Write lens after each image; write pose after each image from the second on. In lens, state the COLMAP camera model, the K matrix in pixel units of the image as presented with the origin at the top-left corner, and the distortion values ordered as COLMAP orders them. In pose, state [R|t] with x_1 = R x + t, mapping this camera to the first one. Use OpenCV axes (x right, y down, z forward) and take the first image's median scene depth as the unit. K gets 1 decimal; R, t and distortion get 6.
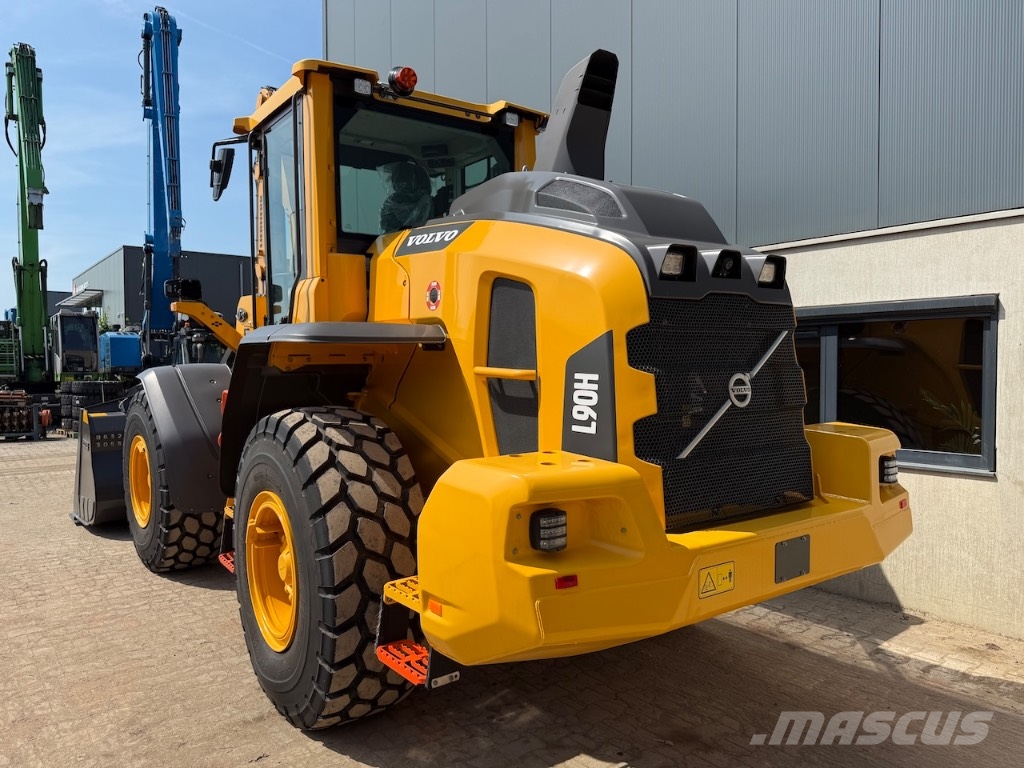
lens RADIAL K [[725.4, 0, 505.6], [0, 725.4, 378.4], [0, 0, 1]] dist [0.031681, -0.040575]
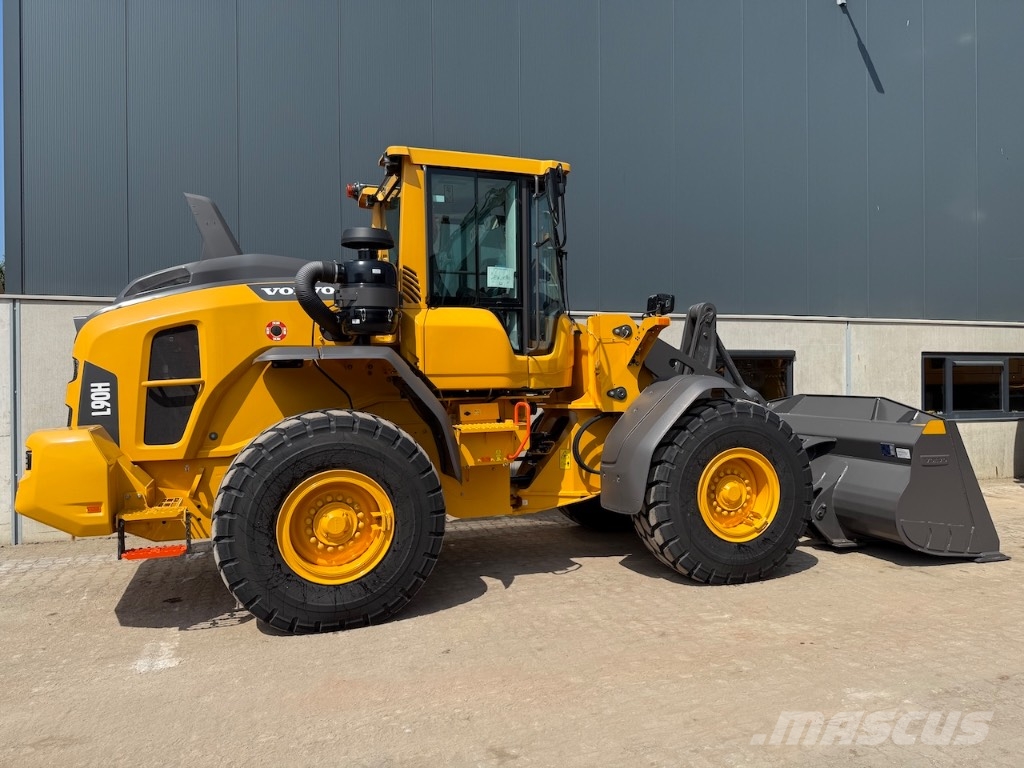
lens RADIAL K [[721.4, 0, 512.0], [0, 721.4, 384.0], [0, 0, 1]] dist [0.057143, -0.085000]
pose [[0.327833, 0.002262, 0.944733, -2.008306], [0.022630, 0.999691, -0.010247, -0.000537], [-0.944465, 0.024738, 0.327680, 1.150308]]
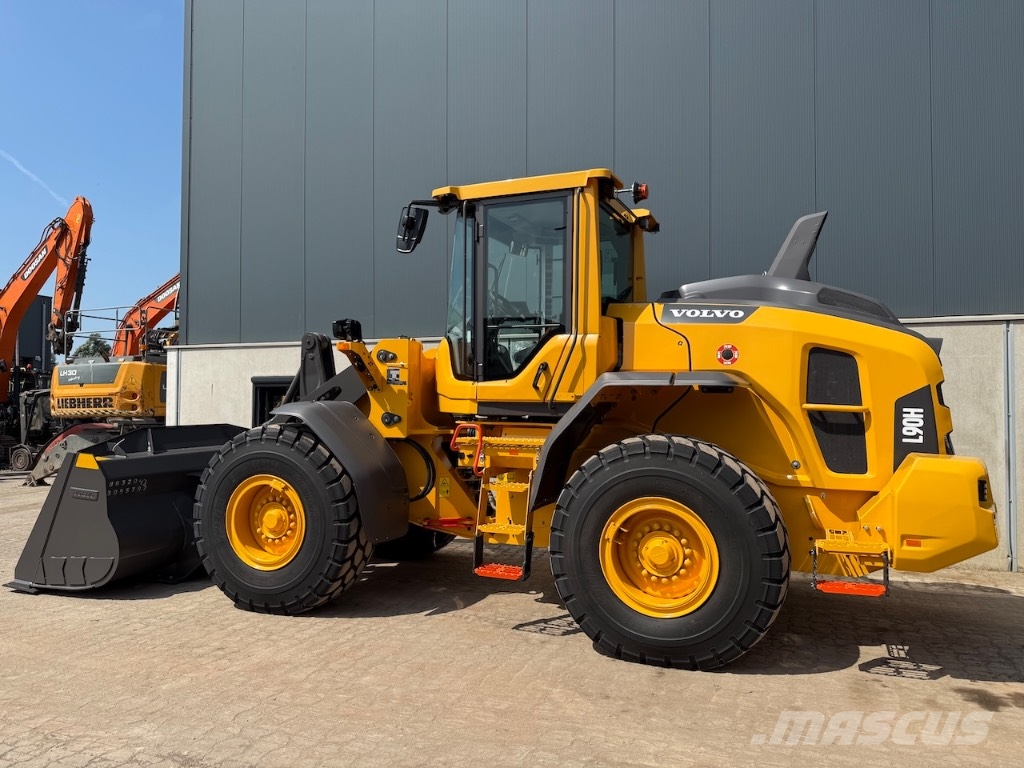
lens RADIAL K [[721.0, 0, 512.0], [0, 721.0, 384.0], [0, 0, 1]] dist [0.028123, -0.037317]
pose [[0.852278, 0.025047, 0.522489, -1.064992], [0.003140, 0.998590, -0.052991, 0.015665], [-0.523080, 0.046804, 0.850998, 0.012037]]
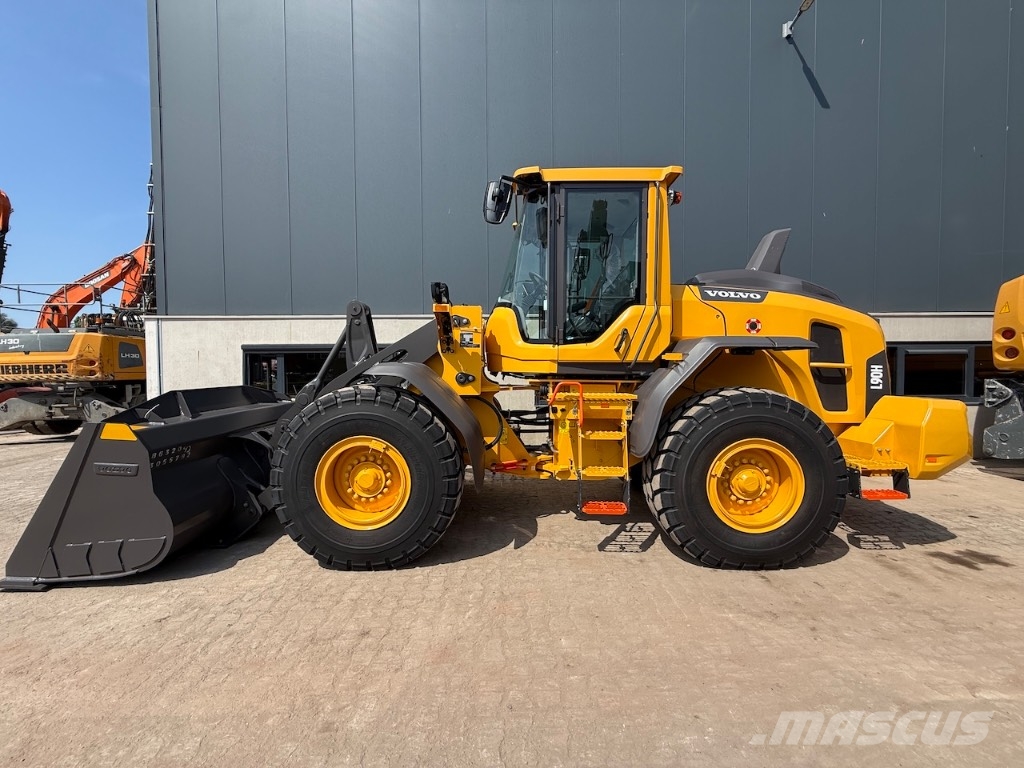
lens RADIAL K [[405.8, 0, 509.4], [0, 405.8, 385.2], [0, 0, 1]] dist [0.000927, 0.000067]
pose [[0.602414, -0.024229, 0.797816, -1.184894], [0.018497, 0.999695, 0.016393, 0.009946], [-0.797969, 0.004881, 0.602678, 0.767770]]
